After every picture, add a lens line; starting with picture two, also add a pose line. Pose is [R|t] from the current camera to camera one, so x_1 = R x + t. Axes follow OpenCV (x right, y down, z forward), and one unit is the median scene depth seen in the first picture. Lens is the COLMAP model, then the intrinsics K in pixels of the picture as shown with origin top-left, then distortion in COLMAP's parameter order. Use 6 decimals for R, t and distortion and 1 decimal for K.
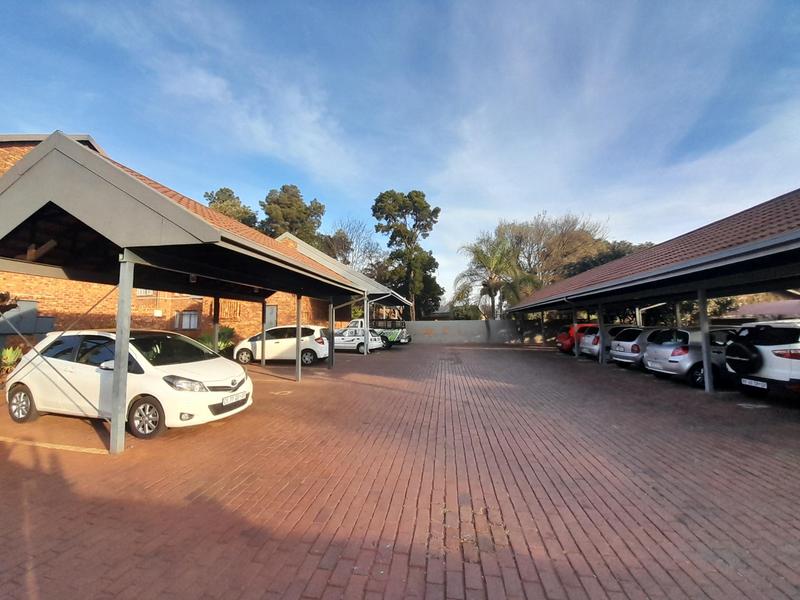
lens RADIAL K [[320.4, 0, 401.2], [0, 320.4, 297.1], [0, 0, 1]] dist [0.014953, -0.015778]
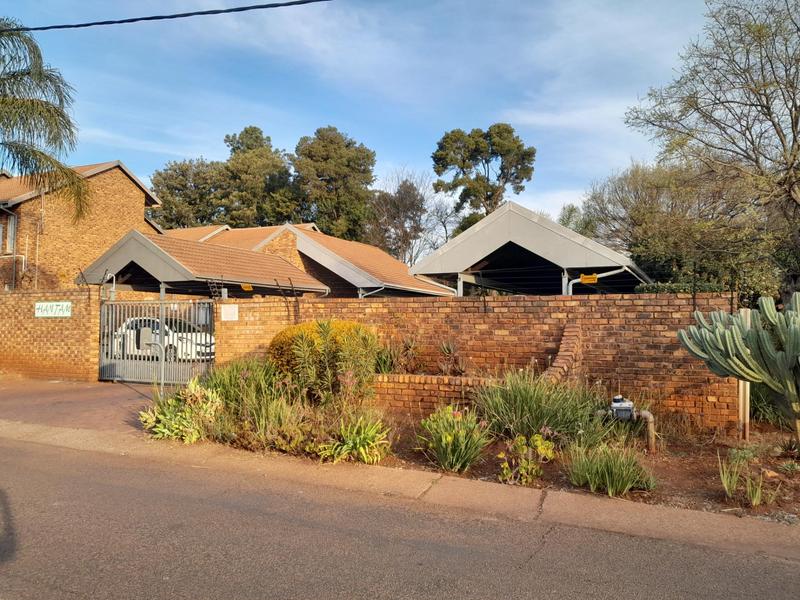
lens RADIAL K [[638.8, 0, 398.5], [0, 638.8, 302.3], [0, 0, 1]] dist [0.046608, -0.000591]
pose [[0.952647, 0.009089, -0.303943, 0.259115], [0.004326, 0.999047, 0.043434, -0.023465], [0.304048, -0.042692, 0.951700, -0.345866]]
